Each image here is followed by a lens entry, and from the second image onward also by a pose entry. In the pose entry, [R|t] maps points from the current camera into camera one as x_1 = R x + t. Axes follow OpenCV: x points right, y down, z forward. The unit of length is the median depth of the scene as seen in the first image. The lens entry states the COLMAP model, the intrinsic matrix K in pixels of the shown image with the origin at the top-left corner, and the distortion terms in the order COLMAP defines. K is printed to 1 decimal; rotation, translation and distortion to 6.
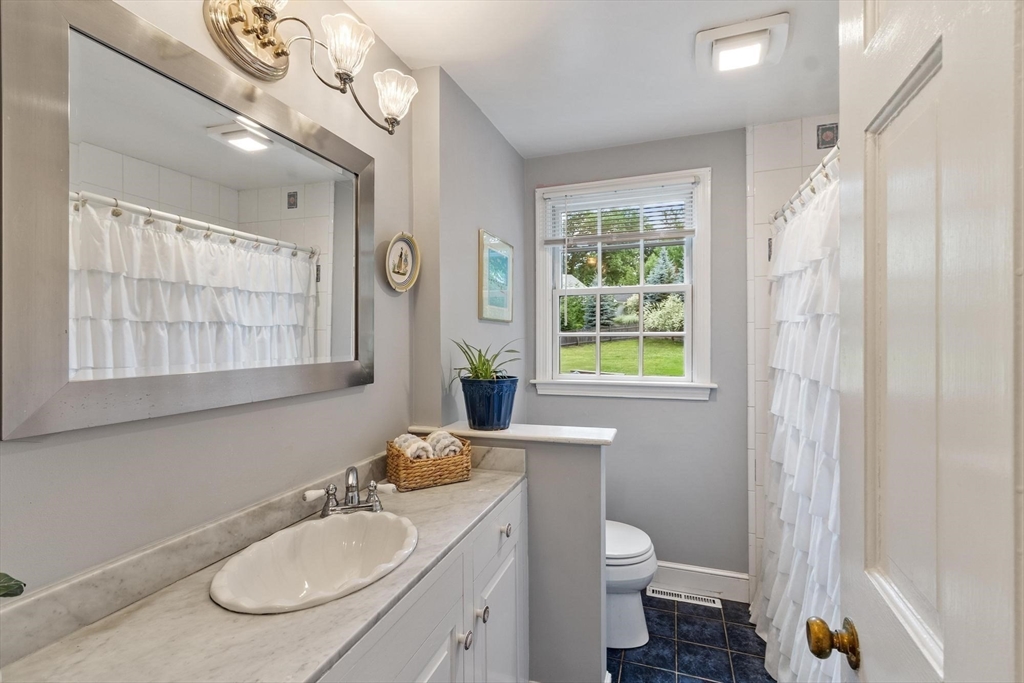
lens RADIAL K [[445.3, 0, 512.0], [0, 445.3, 341.5], [0, 0, 1]] dist [0.000543, -0.000123]
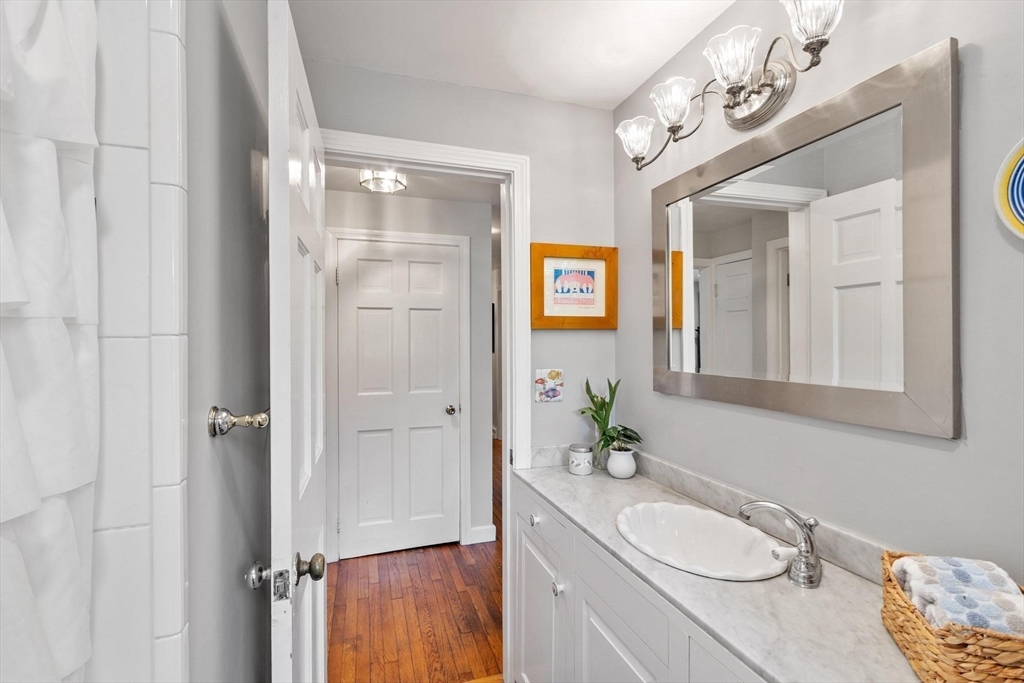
lens RADIAL K [[445.3, 0, 512.0], [0, 445.3, 341.5], [0, 0, 1]] dist [0.000543, -0.000123]
pose [[-0.767597, 0.013939, -0.640781, 0.693400], [0.004940, 0.999862, 0.015832, -0.066077], [0.640914, 0.008987, -0.767560, 1.549922]]
